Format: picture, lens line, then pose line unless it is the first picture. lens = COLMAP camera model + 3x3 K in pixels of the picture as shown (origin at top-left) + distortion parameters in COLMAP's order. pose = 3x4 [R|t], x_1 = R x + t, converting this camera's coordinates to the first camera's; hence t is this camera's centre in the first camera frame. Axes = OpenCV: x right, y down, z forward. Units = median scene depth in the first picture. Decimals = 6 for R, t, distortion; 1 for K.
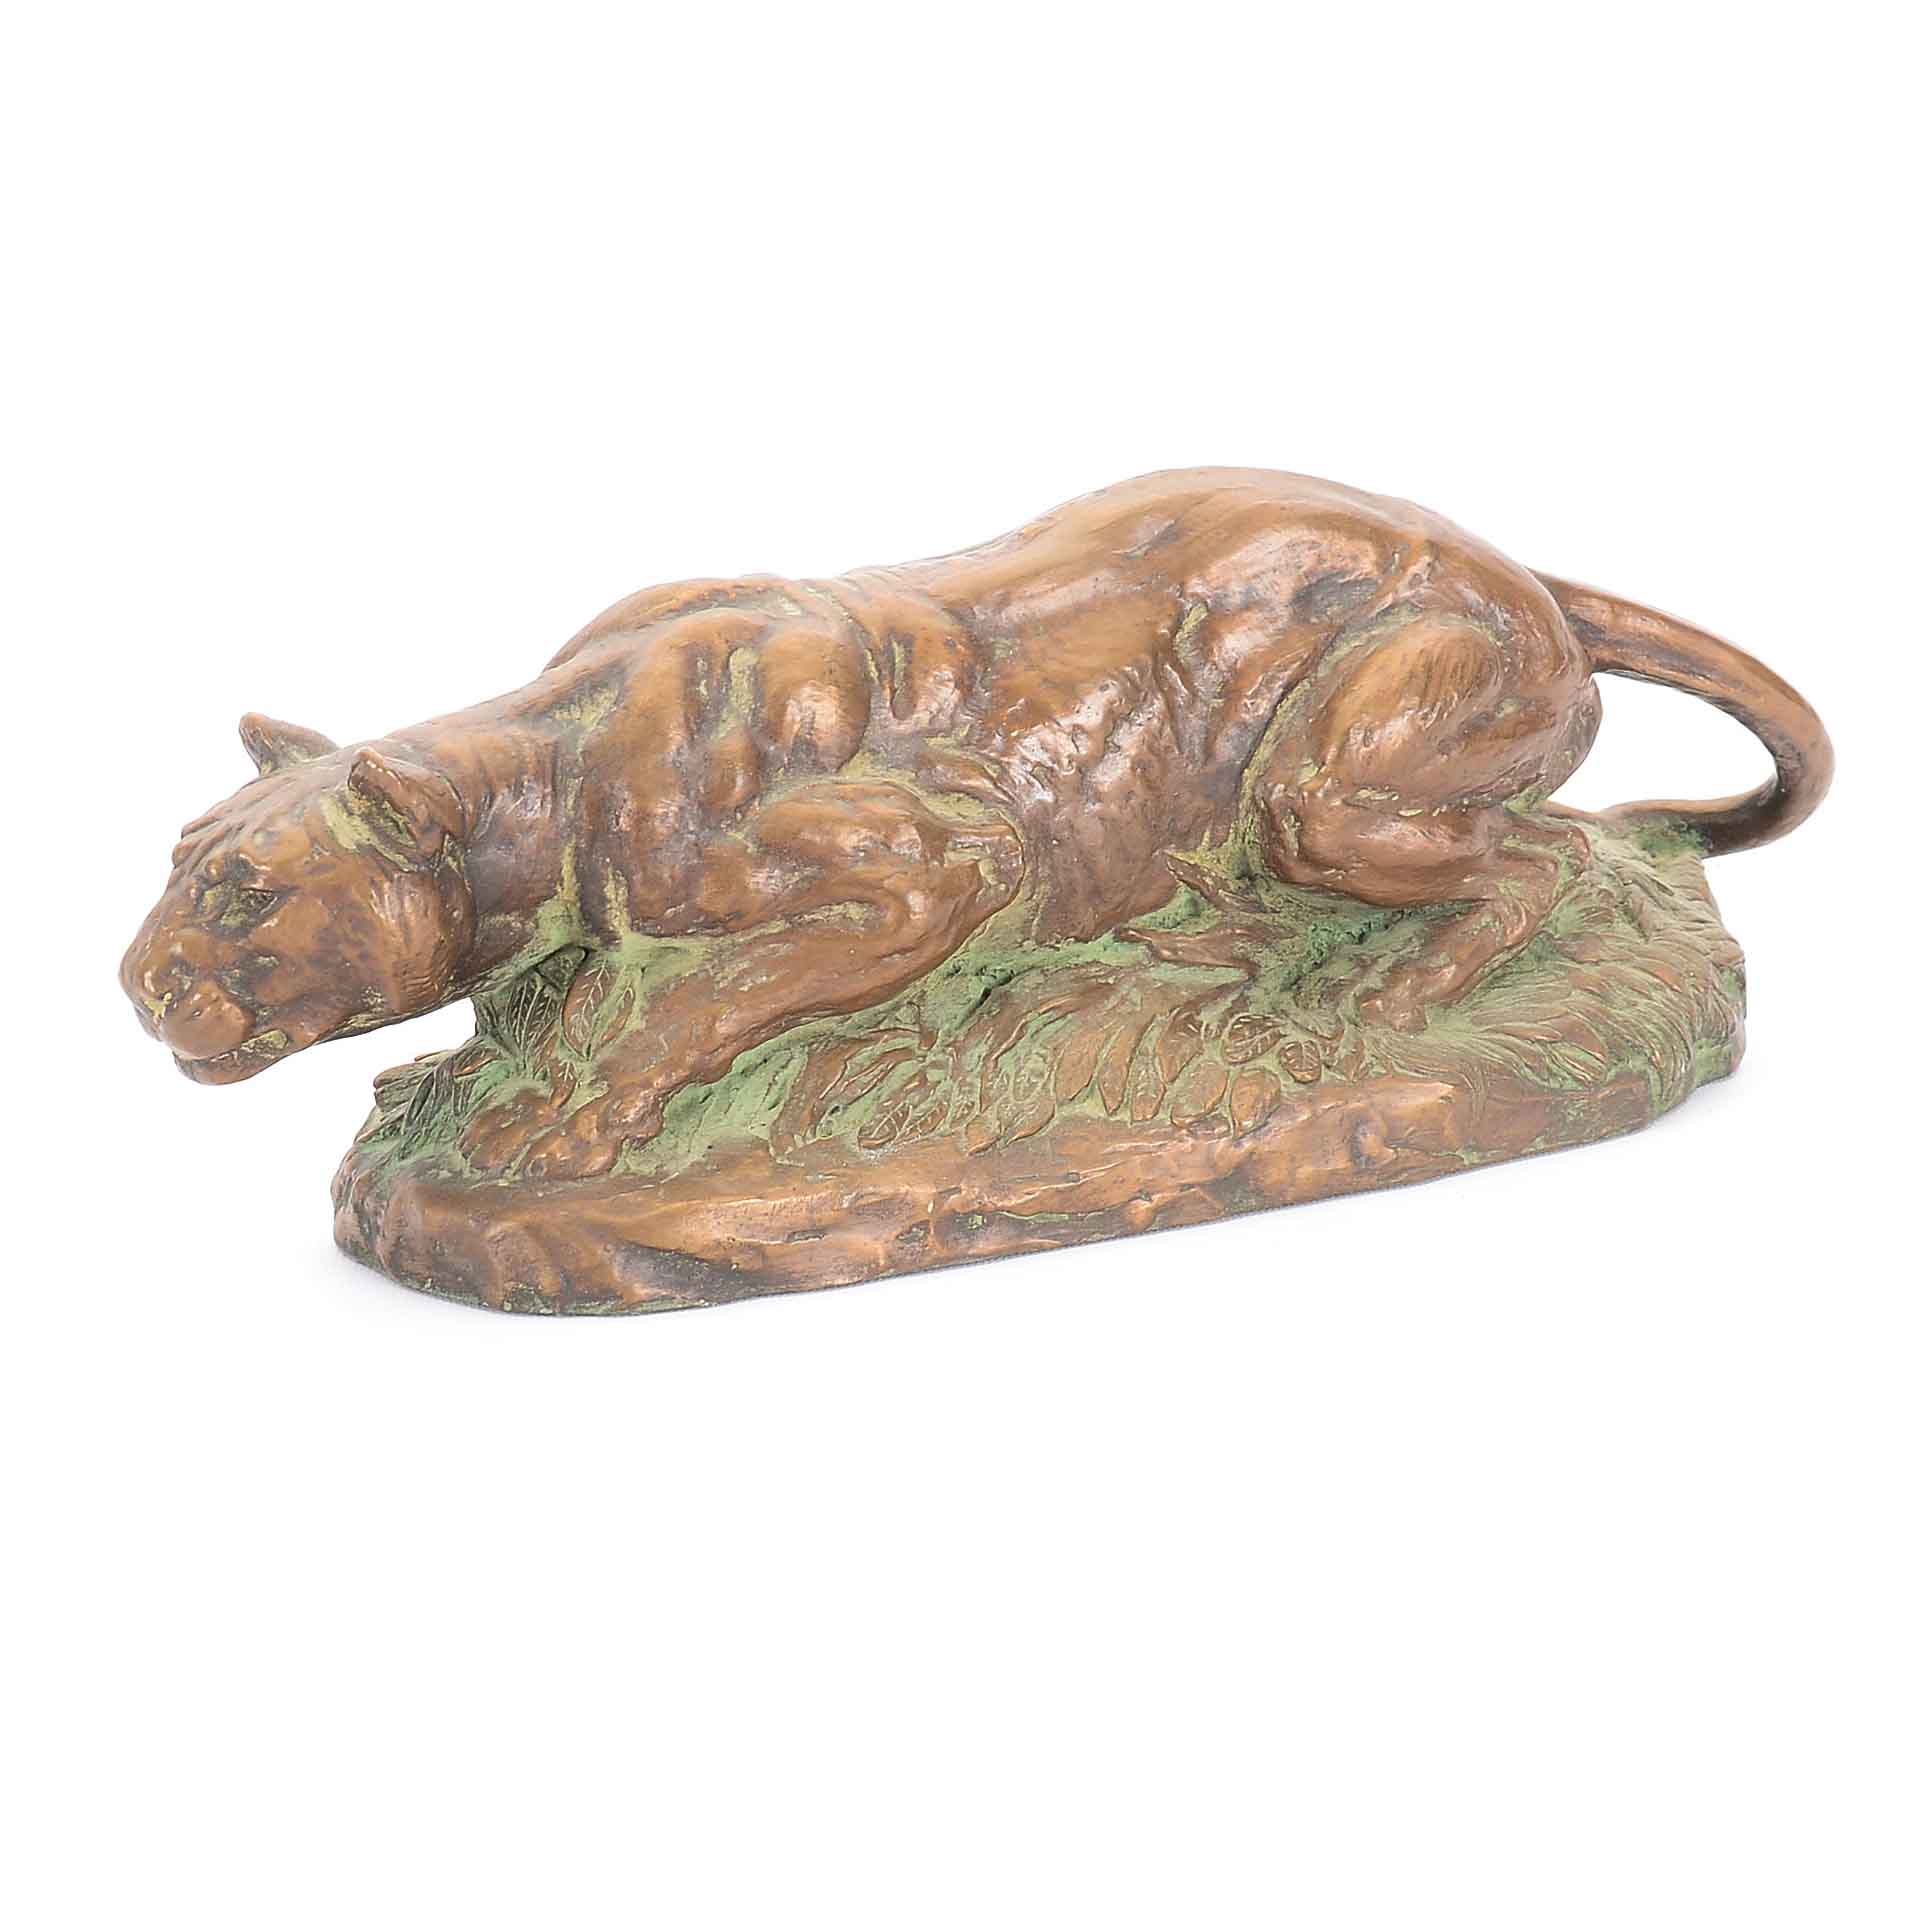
lens RADIAL K [[4205.2, 0, 963.1], [0, 4205.2, 960.7], [0, 0, 1]] dist [-0.008058, 0.000000]
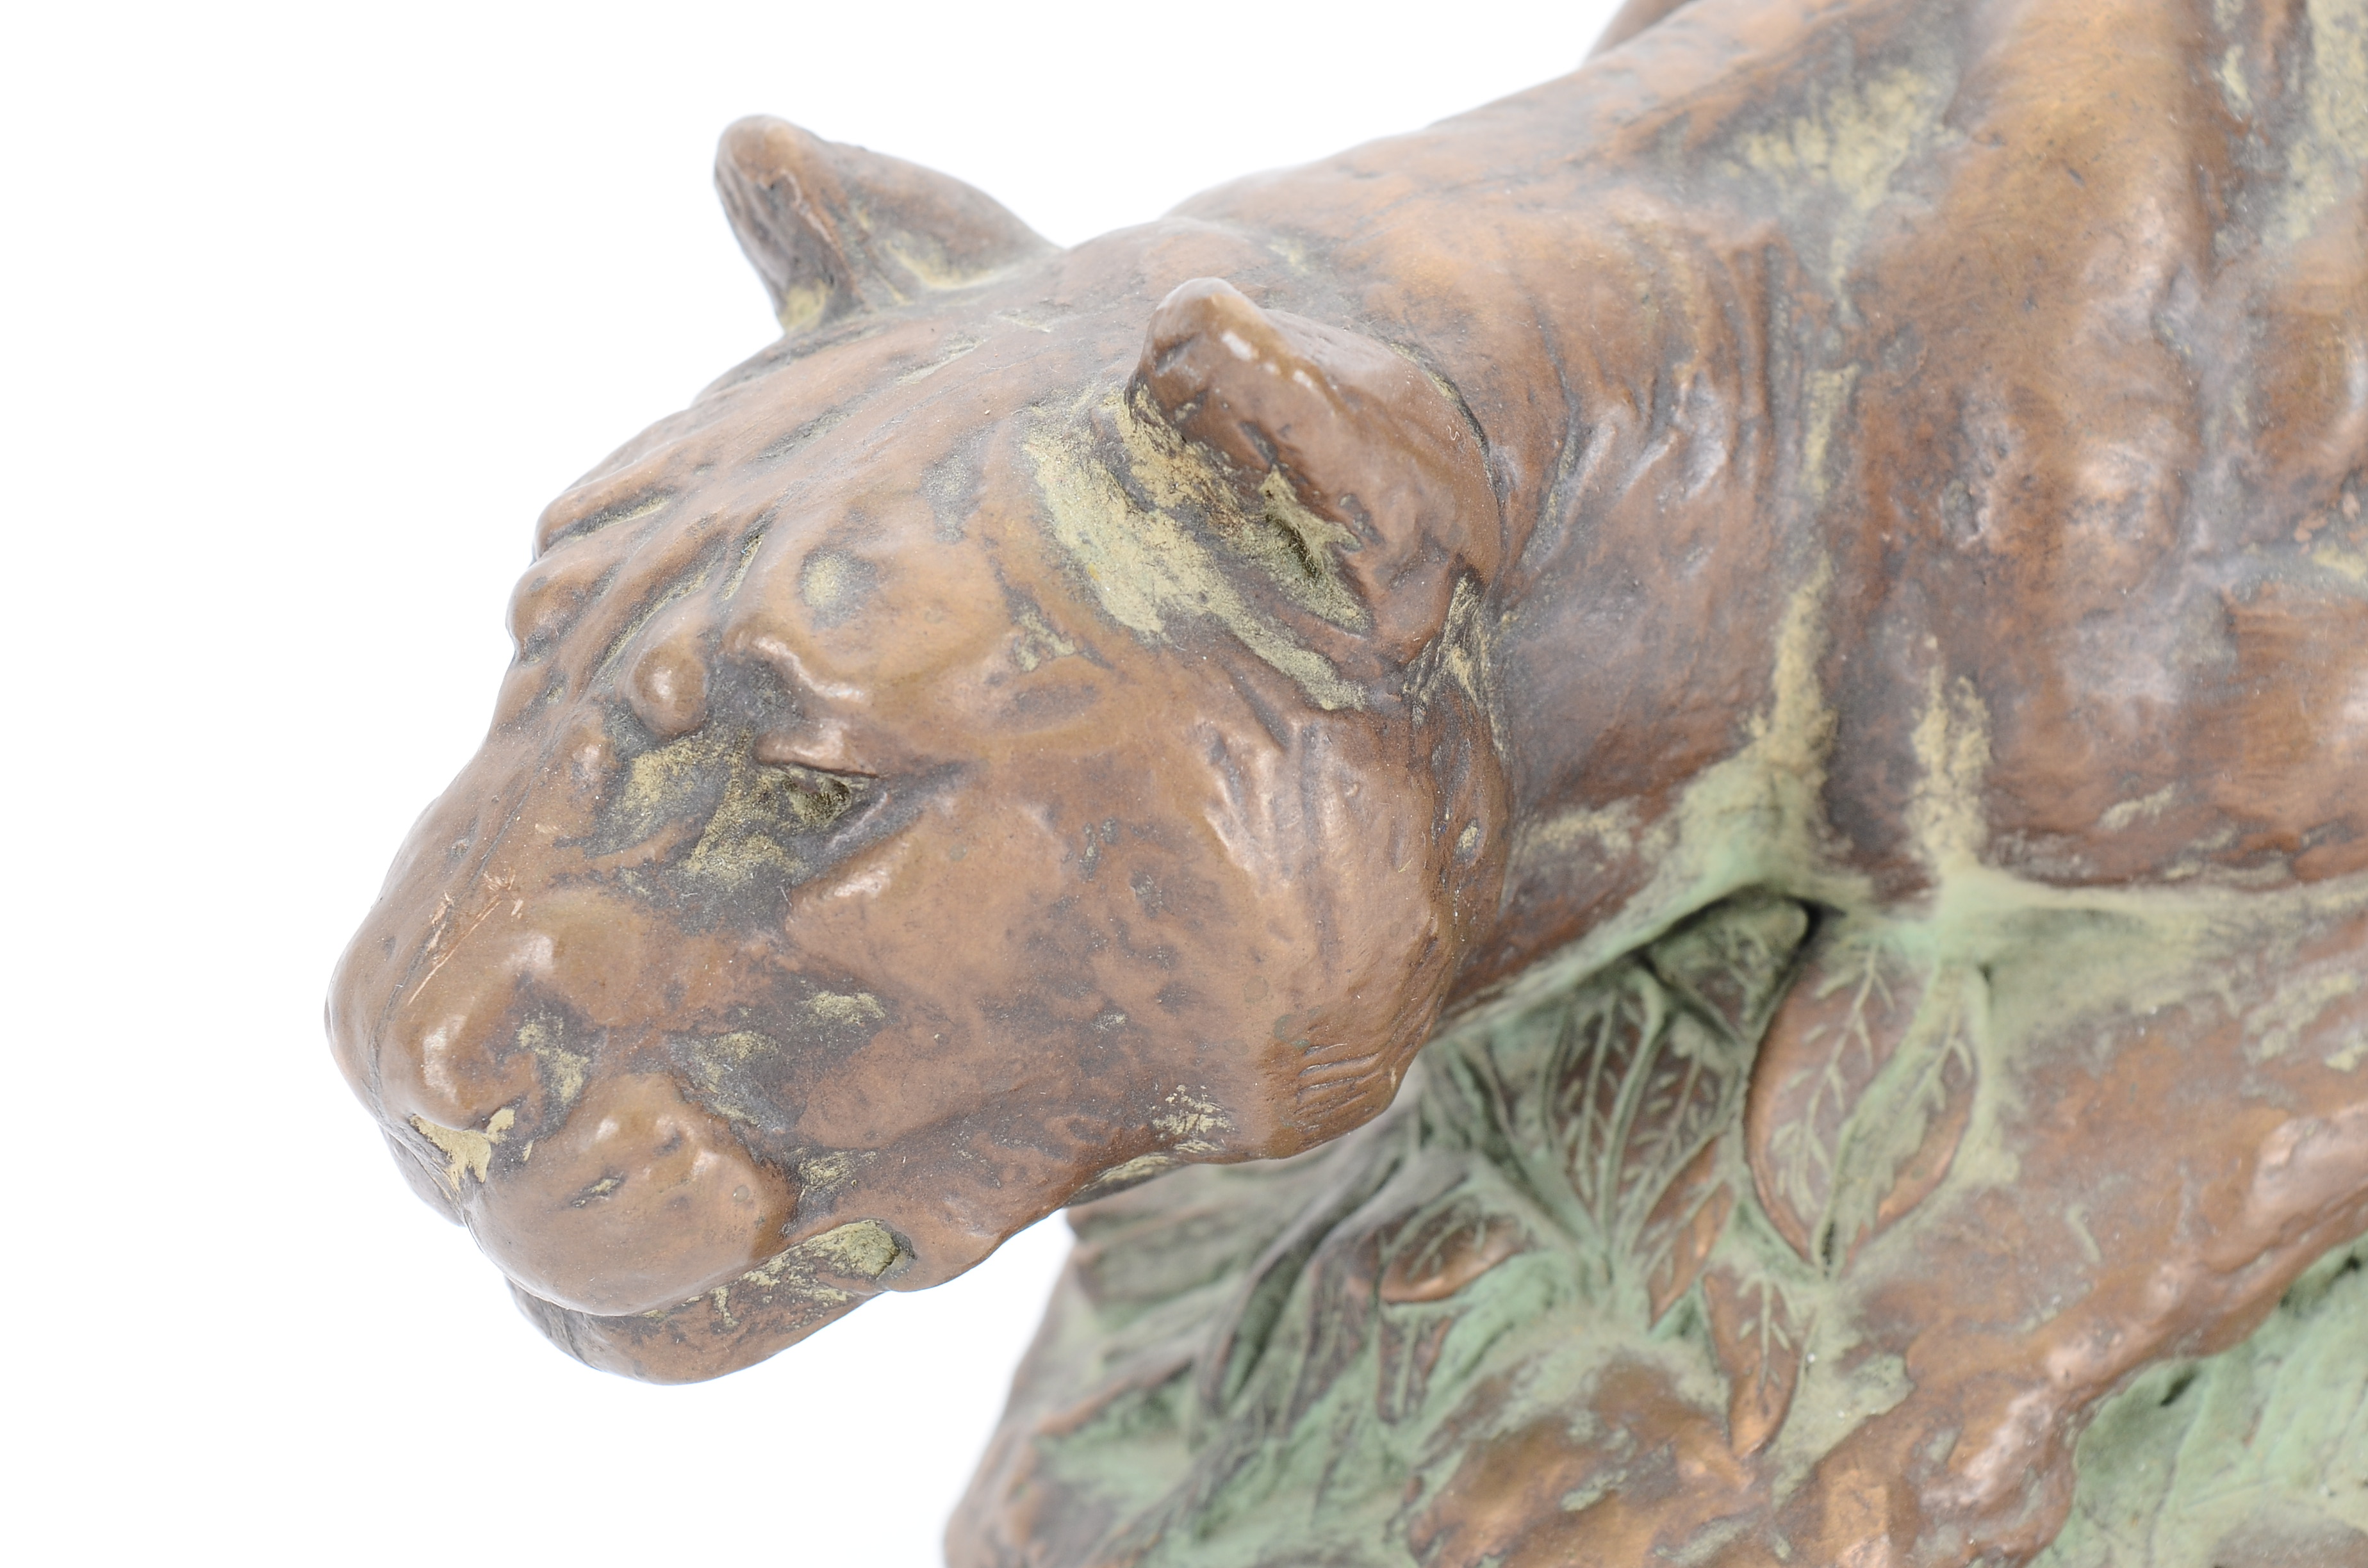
lens RADIAL K [[5380.7, 0, 1188.6], [0, 5380.7, 788.1], [0, 0, 1]] dist [0.073715, 0.000000]
pose [[0.999434, 0.027916, -0.018756, -0.131297], [-0.025973, 0.994962, 0.096835, -0.050088], [0.021365, -0.096293, 0.995124, 0.612899]]
